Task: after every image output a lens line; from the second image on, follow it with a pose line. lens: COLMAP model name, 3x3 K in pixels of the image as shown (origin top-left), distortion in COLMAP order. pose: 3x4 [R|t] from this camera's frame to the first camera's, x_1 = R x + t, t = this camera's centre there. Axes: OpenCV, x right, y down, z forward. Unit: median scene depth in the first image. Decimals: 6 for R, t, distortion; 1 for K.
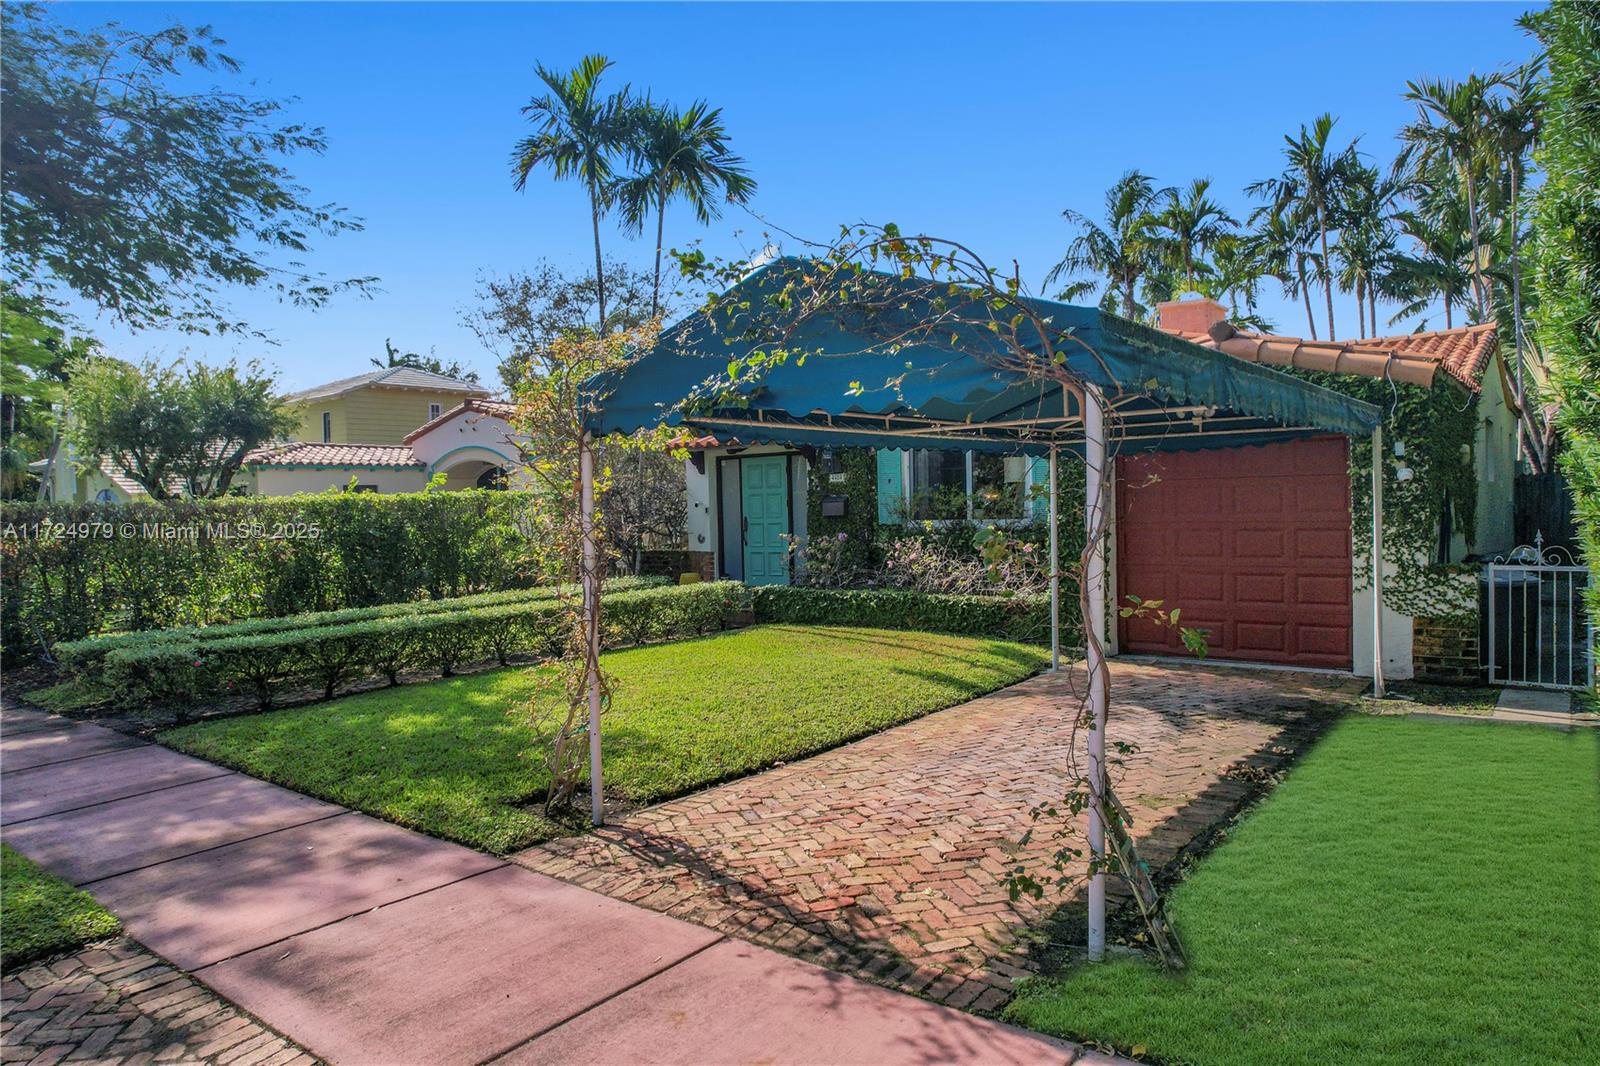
lens RADIAL K [[1001.2, 0, 800.0], [0, 1001.2, 533.0], [0, 0, 1]] dist [-0.027565, 0.005447]
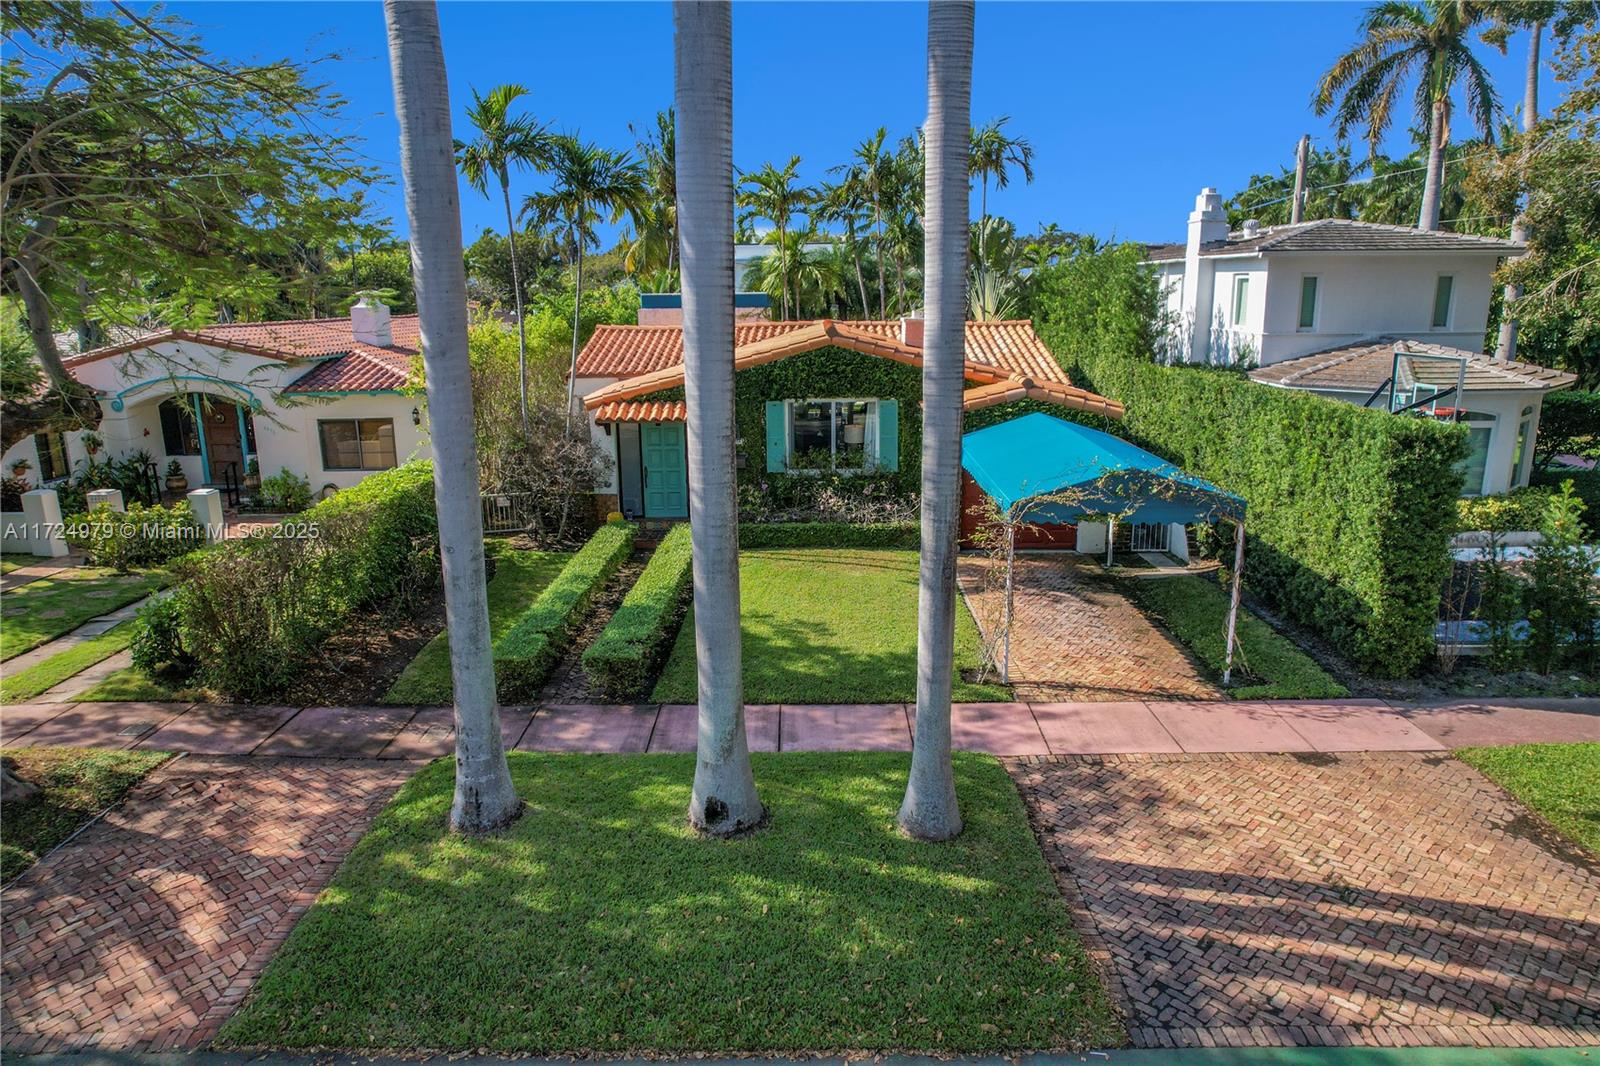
lens RADIAL K [[984.7, 0, 800.0], [0, 984.7, 533.0], [0, 0, 1]] dist [-0.033192, 0.001816]
pose [[0.800902, -0.120152, 0.586618, -0.994805], [0.007842, 0.981682, 0.190364, -0.262804], [-0.598745, -0.147863, 0.787173, -0.254838]]
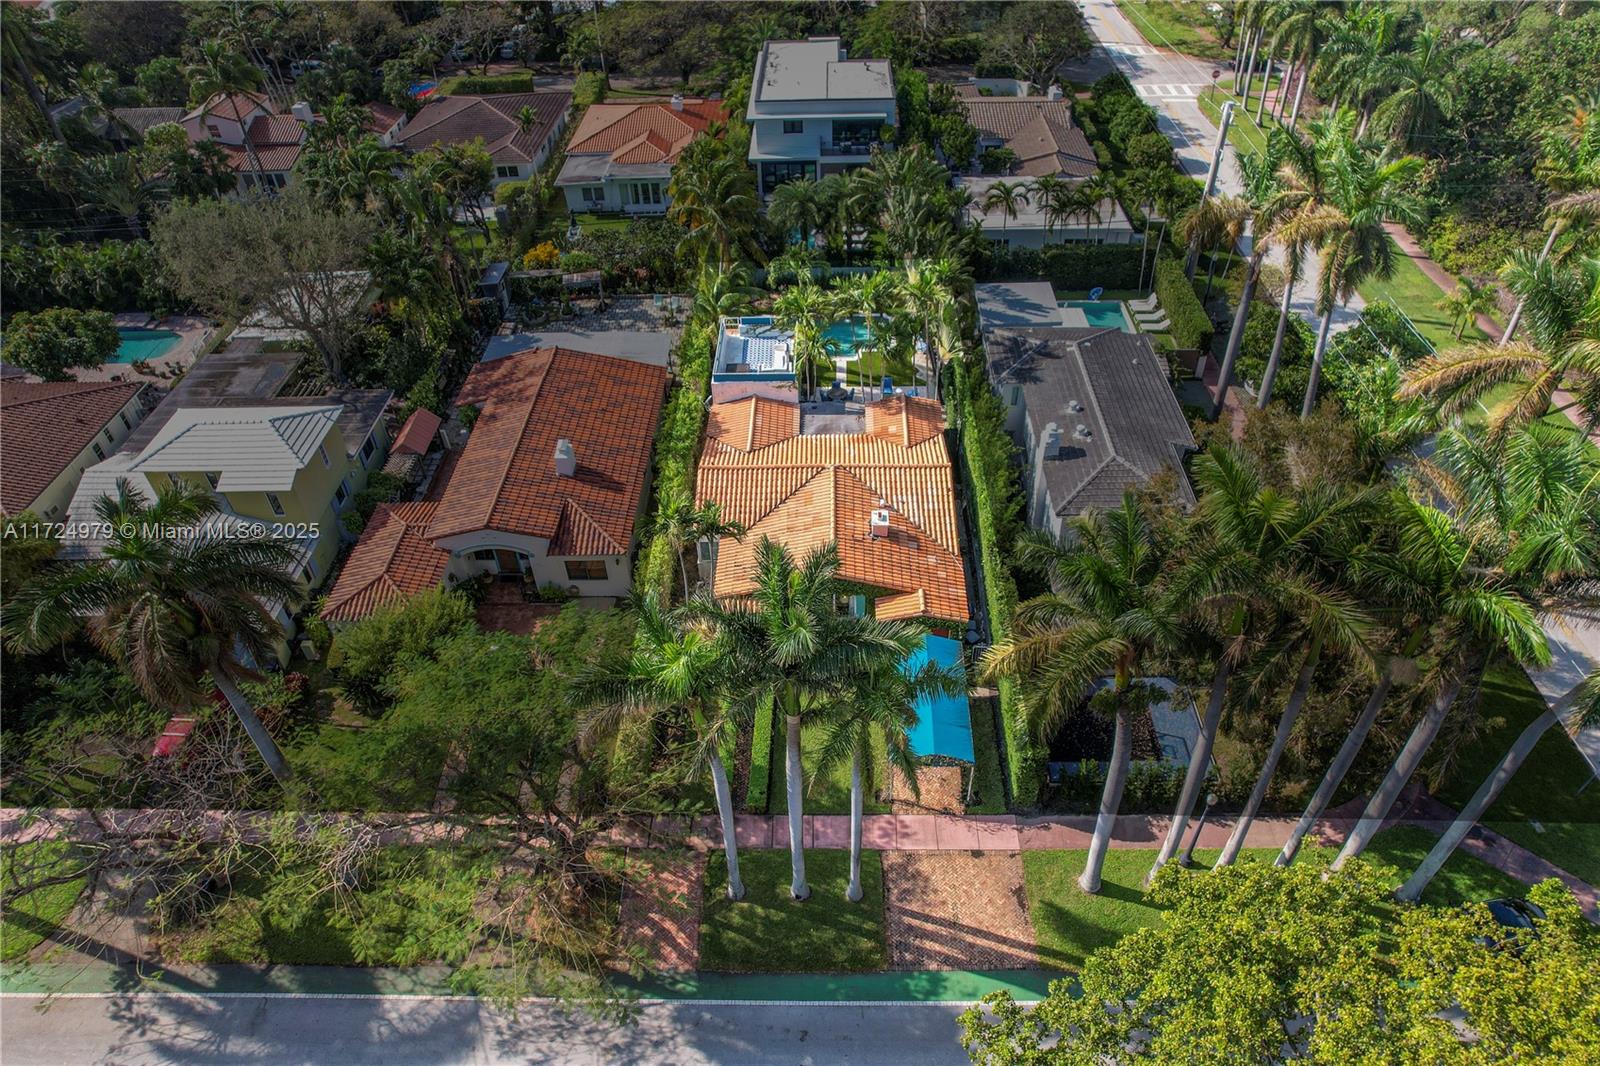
lens RADIAL K [[1023.9, 0, 833.0], [0, 1023.9, 531.5], [0, 0, 1]] dist [-0.038054, 0.000111]
pose [[0.792467, -0.393116, 0.466322, -1.574996], [0.024434, 0.784417, 0.619753, -2.837969], [-0.609426, -0.479739, 0.631230, -1.170757]]
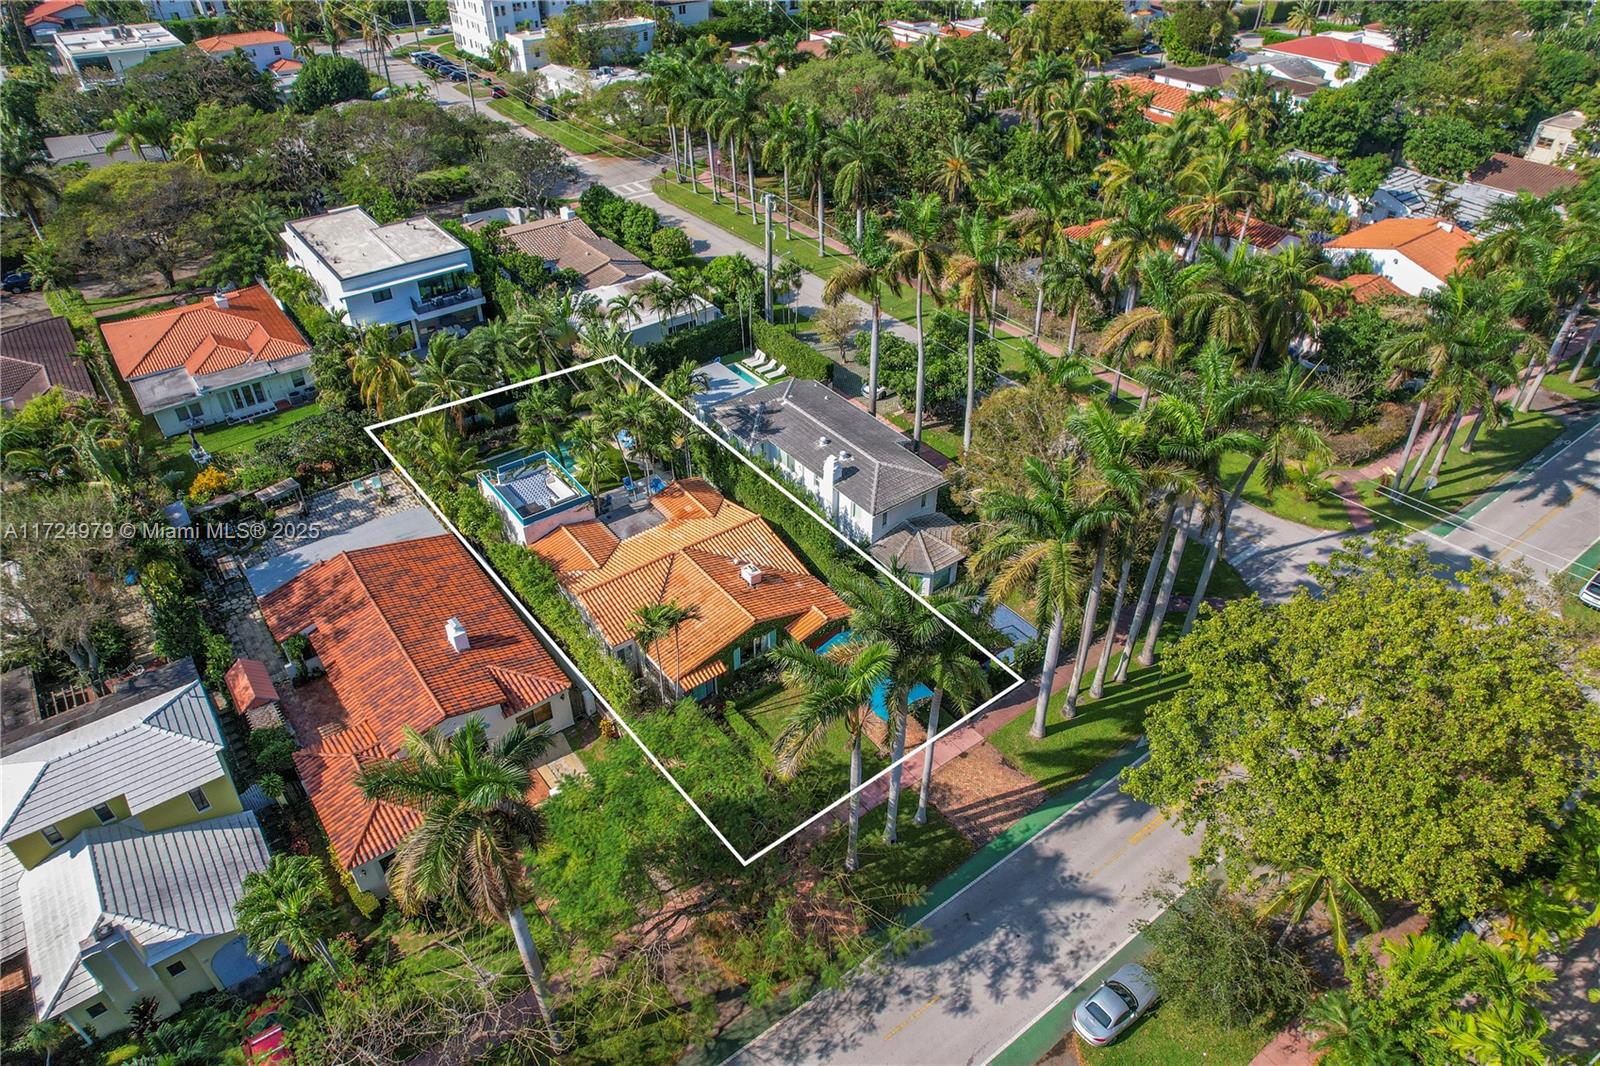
lens RADIAL K [[1001.2, 0, 800.0], [0, 1001.2, 533.0], [0, 0, 1]] dist [-0.027565, 0.005447]
pose [[0.262206, -0.569405, 0.779119, -3.250360], [0.031113, 0.811935, 0.582917, -3.402808], [-0.964510, -0.128604, 0.230610, -0.017107]]
